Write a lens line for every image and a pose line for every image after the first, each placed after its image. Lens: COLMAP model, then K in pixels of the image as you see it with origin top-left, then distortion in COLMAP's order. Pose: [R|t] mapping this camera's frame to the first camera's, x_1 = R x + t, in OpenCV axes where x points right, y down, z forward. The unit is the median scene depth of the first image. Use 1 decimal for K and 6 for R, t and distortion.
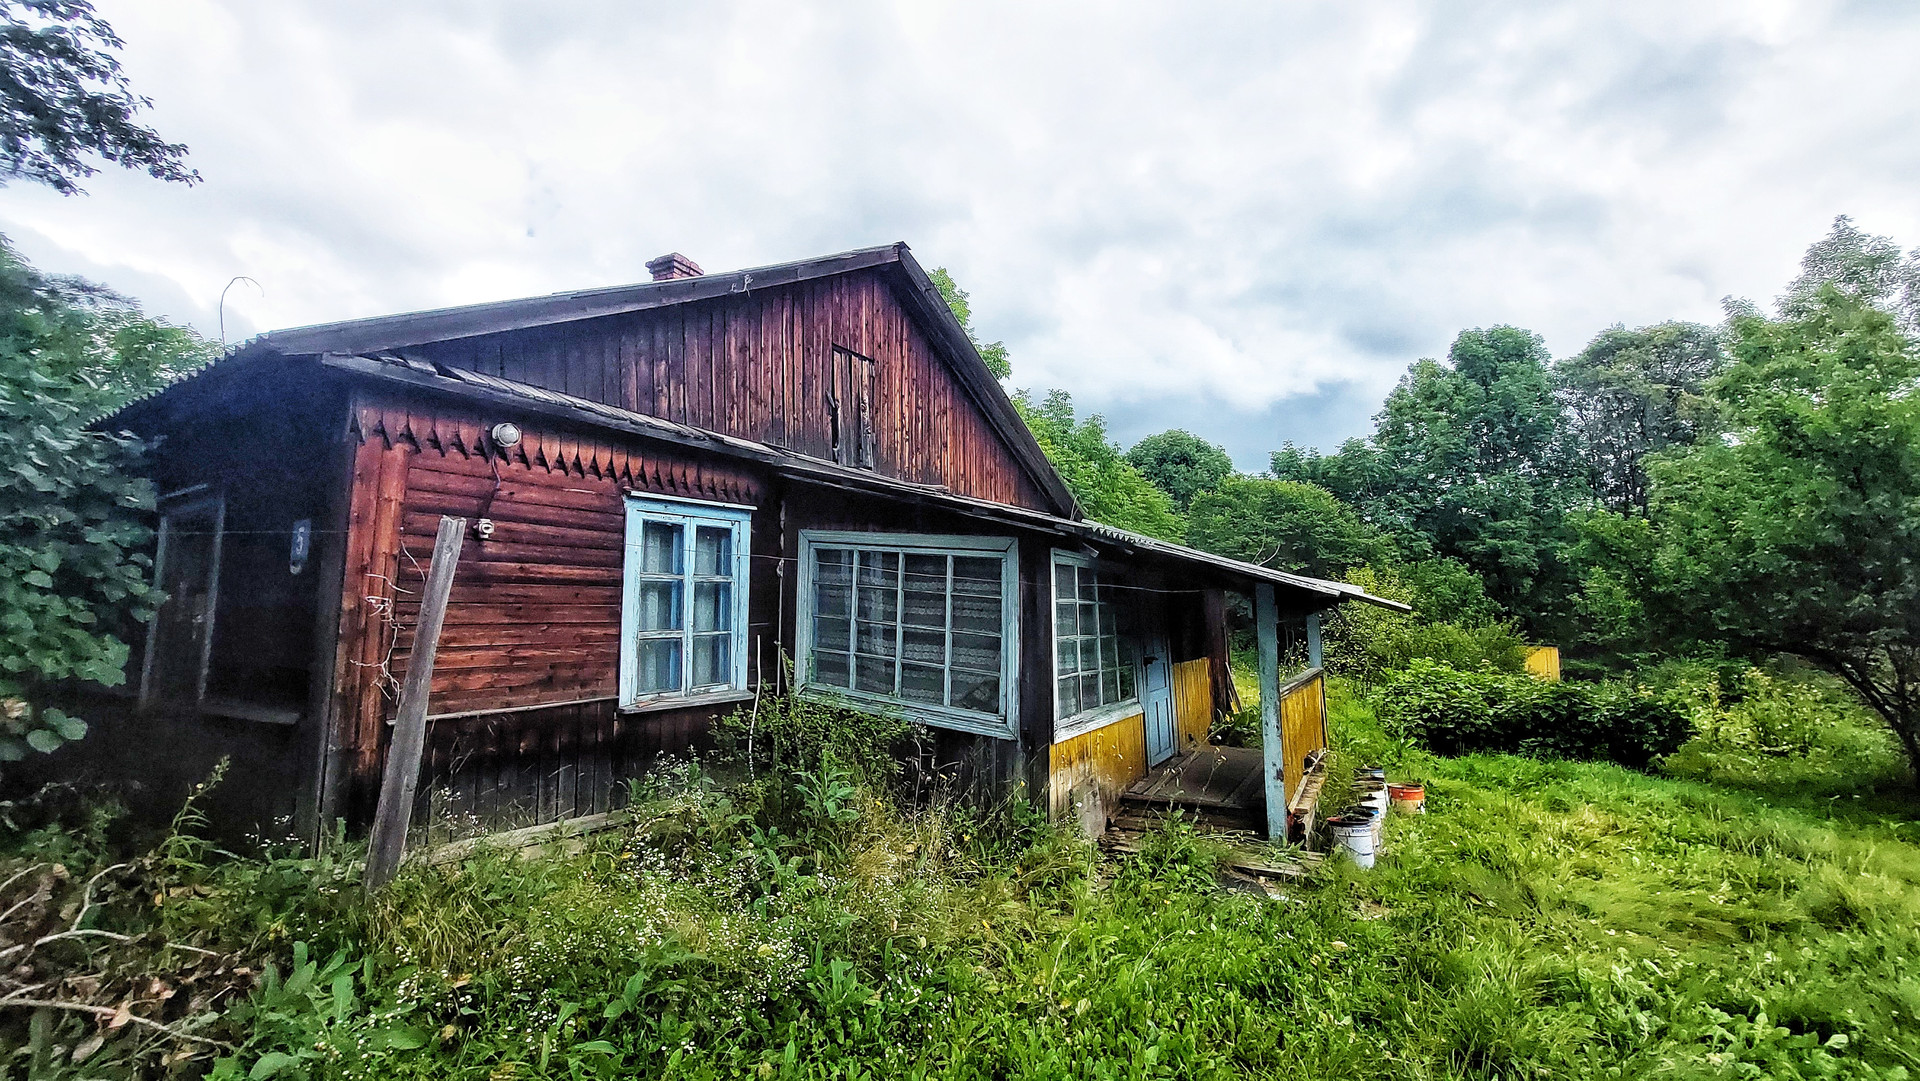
lens RADIAL K [[743.6, 0, 958.0], [0, 743.6, 531.5], [0, 0, 1]] dist [-0.000731, 0.000001]
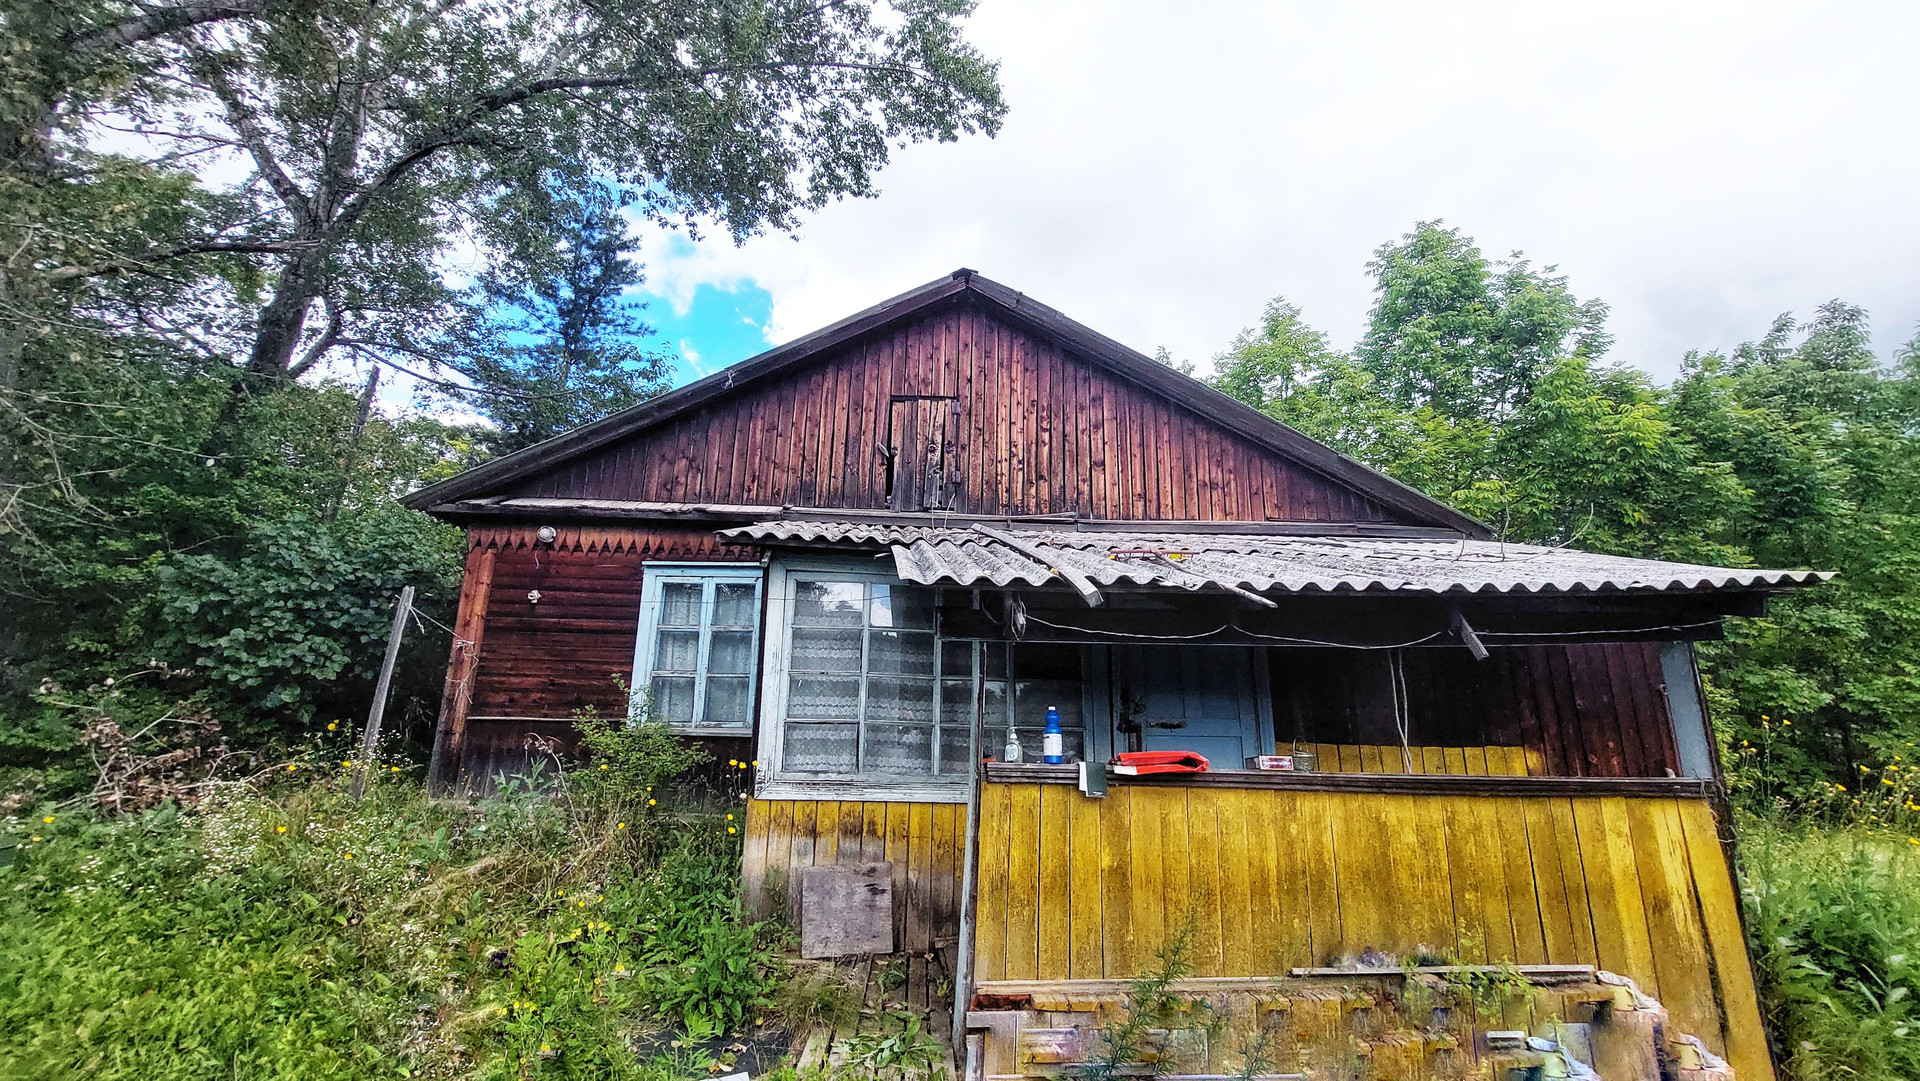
lens RADIAL K [[743.6, 0, 958.7], [0, 743.6, 536.7], [0, 0, 1]] dist [-0.000731, 0.000001]
pose [[0.569549, -0.167774, -0.804653, 0.827216], [0.063706, 0.985013, -0.160287, 0.130679], [0.819485, 0.040030, 0.571701, 0.617414]]
